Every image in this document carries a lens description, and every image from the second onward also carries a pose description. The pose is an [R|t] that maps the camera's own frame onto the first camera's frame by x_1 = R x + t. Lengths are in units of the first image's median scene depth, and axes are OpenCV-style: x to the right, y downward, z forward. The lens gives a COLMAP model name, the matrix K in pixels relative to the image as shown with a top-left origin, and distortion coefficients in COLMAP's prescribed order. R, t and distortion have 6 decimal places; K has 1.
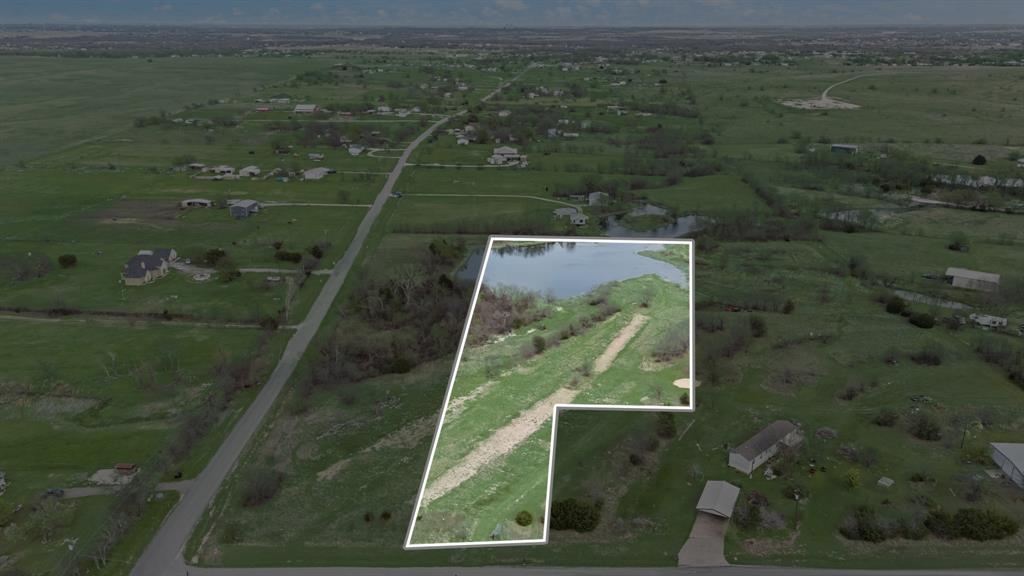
lens RADIAL K [[737.8, 0, 512.0], [0, 737.8, 288.0], [0, 0, 1]] dist [0.082396, -0.088644]
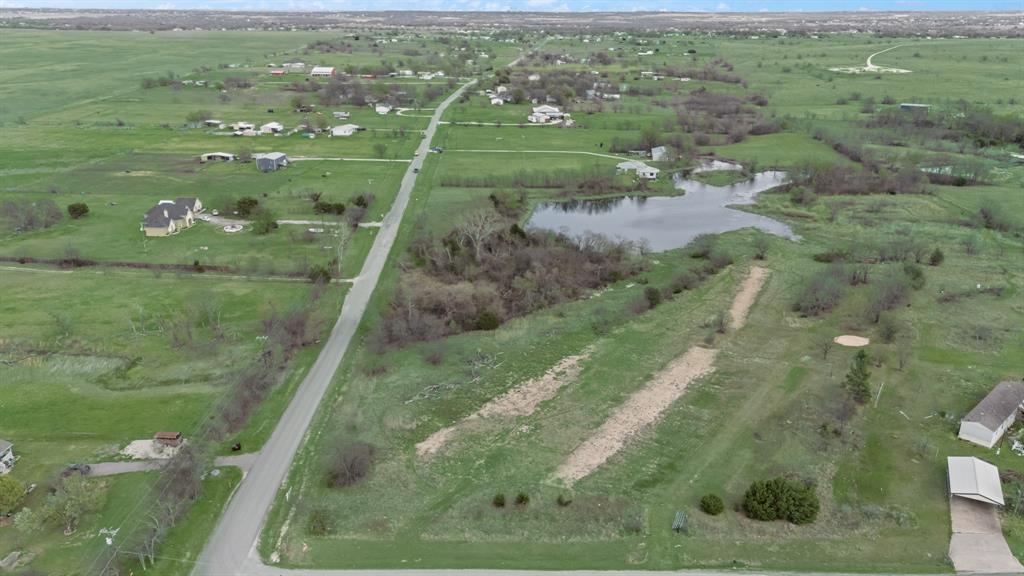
lens RADIAL K [[737.8, 0, 512.0], [0, 737.8, 288.0], [0, 0, 1]] dist [0.082396, -0.088644]
pose [[0.999990, 0.003272, 0.002943, -0.095488], [-0.003312, 0.999901, 0.013674, 0.042944], [-0.002898, -0.013683, 0.999902, 0.132535]]
